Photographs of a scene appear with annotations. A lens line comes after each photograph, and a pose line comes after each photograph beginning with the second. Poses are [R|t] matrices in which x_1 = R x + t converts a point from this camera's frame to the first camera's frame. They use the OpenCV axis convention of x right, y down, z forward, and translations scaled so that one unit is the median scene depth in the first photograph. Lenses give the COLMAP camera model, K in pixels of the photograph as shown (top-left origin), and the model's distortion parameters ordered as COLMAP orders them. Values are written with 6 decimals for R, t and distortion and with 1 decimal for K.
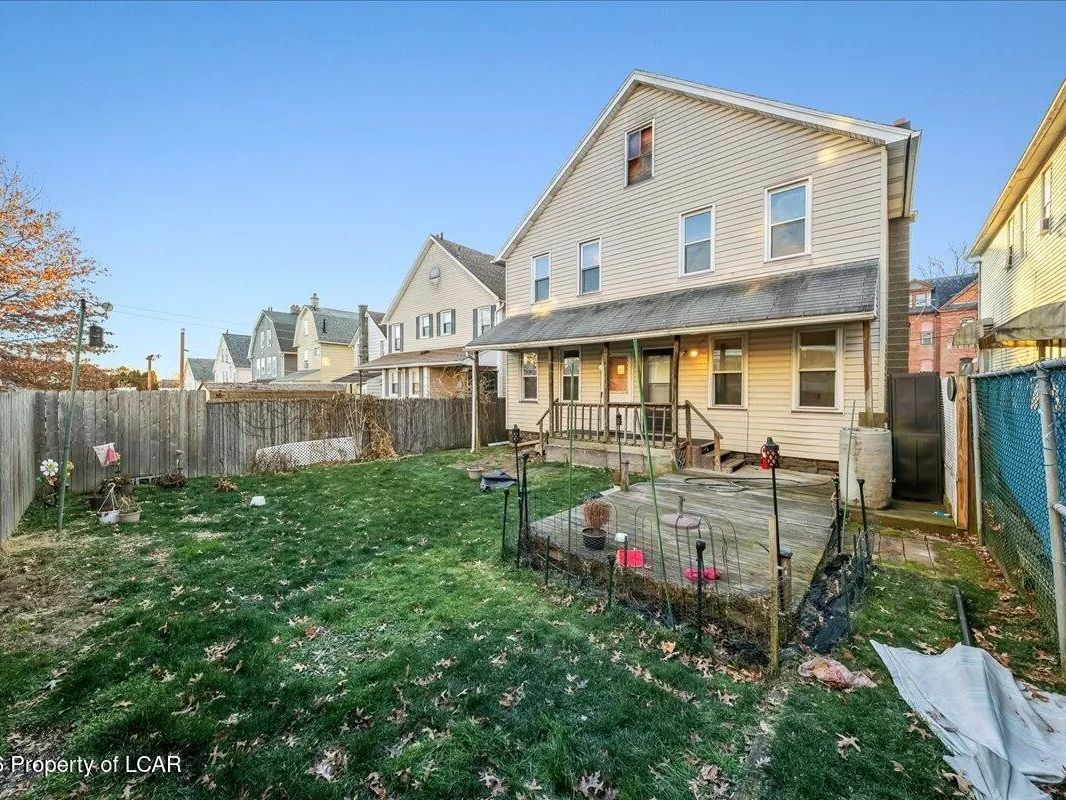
lens RADIAL K [[420.3, 0, 537.2], [0, 420.3, 389.6], [0, 0, 1]] dist [-0.000794, -0.000556]
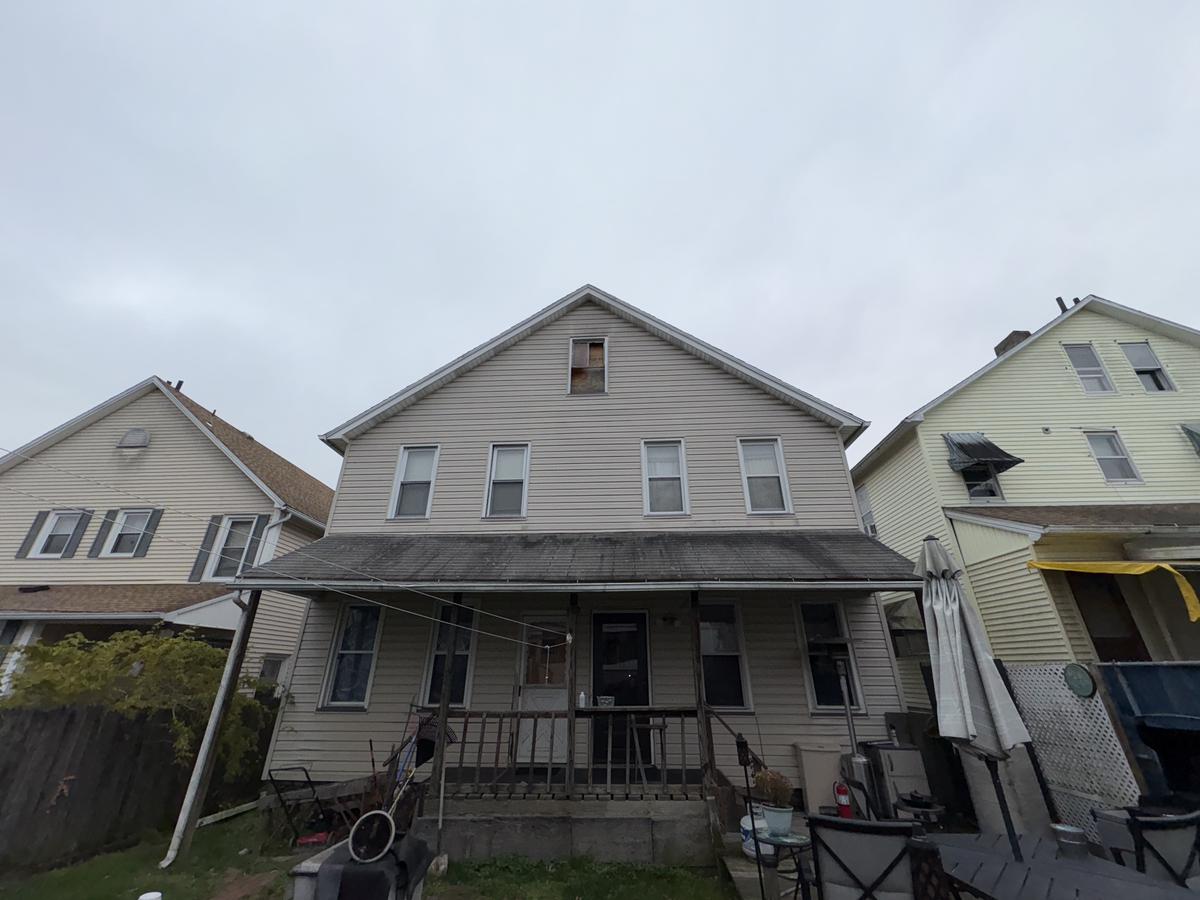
lens RADIAL K [[473.1, 0, 597.7], [0, 473.1, 449.3], [0, 0, 1]] dist [-0.000794, -0.000556]
pose [[0.780107, 0.269687, 0.564537, -0.212852], [0.000702, 0.901949, -0.431843, -0.006857], [-0.625646, 0.337280, 0.703427, 0.367560]]
